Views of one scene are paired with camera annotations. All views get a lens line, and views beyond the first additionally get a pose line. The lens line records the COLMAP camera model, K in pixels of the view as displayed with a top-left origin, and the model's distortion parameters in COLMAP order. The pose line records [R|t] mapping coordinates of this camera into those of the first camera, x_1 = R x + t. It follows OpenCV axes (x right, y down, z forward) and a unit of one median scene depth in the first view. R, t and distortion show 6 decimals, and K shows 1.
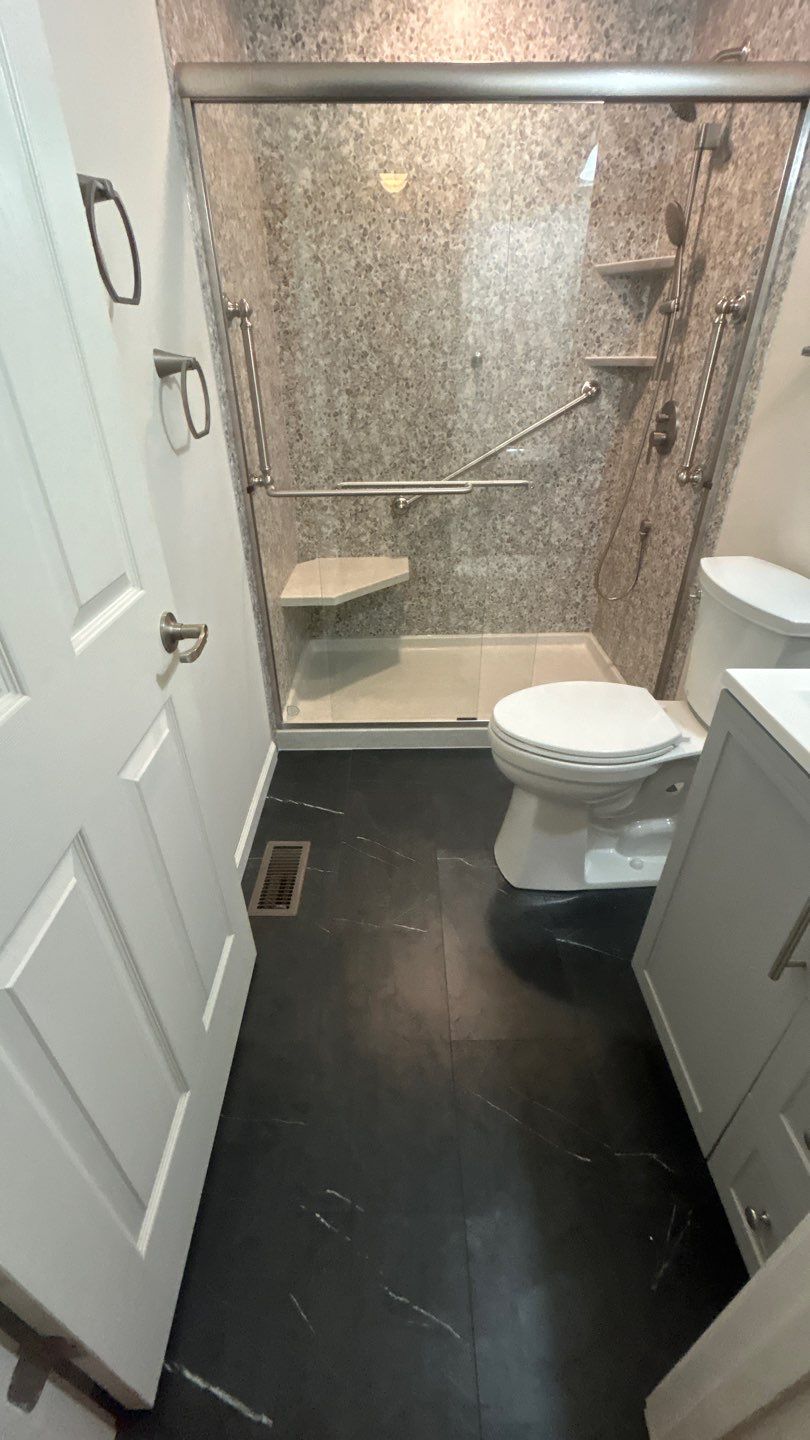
lens RADIAL K [[580.4, 0, 405.1], [0, 580.4, 719.3], [0, 0, 1]] dist [-0.006503, 0.005627]
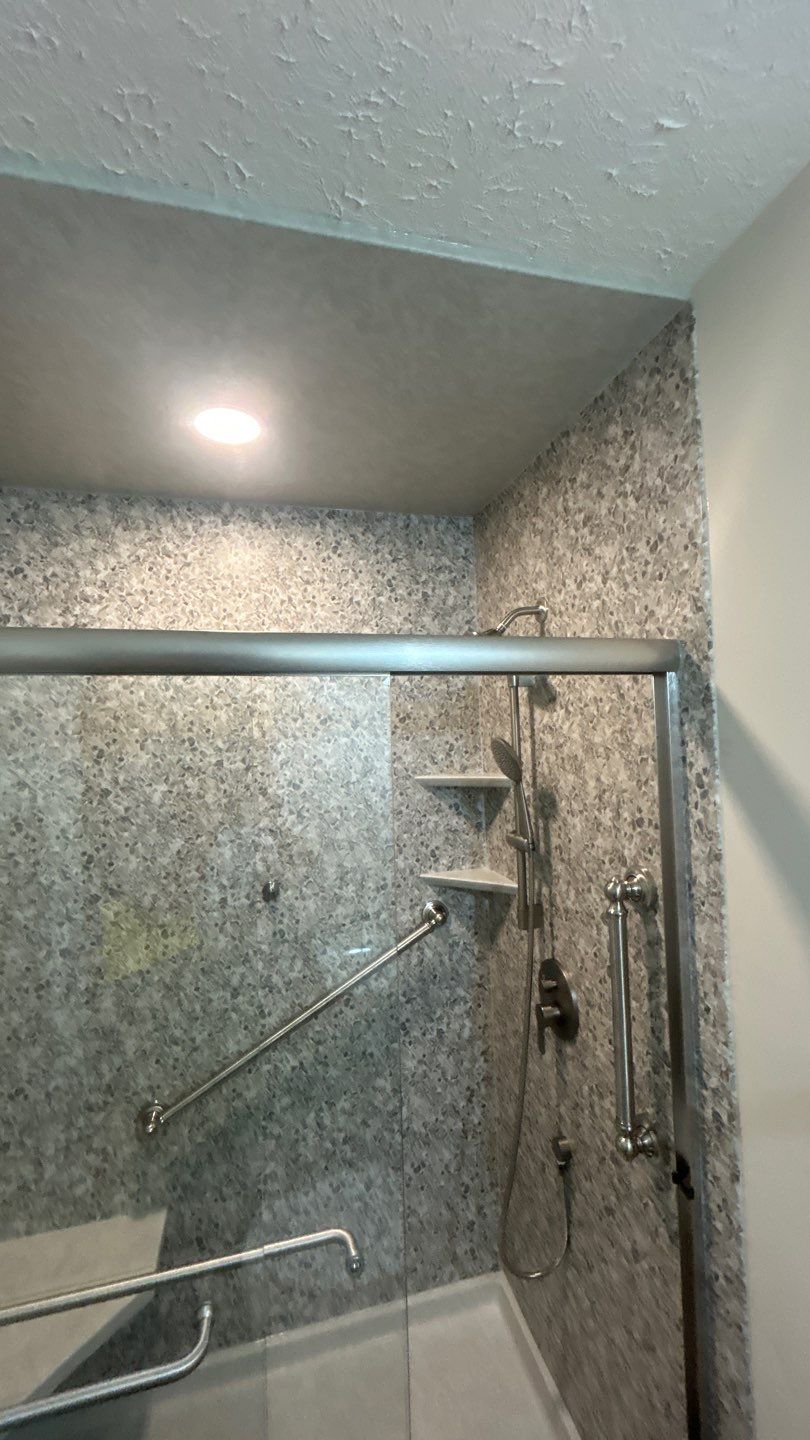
lens RADIAL K [[580.4, 0, 405.1], [0, 580.4, 719.3], [0, 0, 1]] dist [-0.006503, 0.005627]
pose [[0.972023, -0.012178, 0.234572, 0.128242], [0.142725, 0.823773, -0.548660, -0.413155], [-0.186552, 0.566789, 0.802464, 0.313516]]
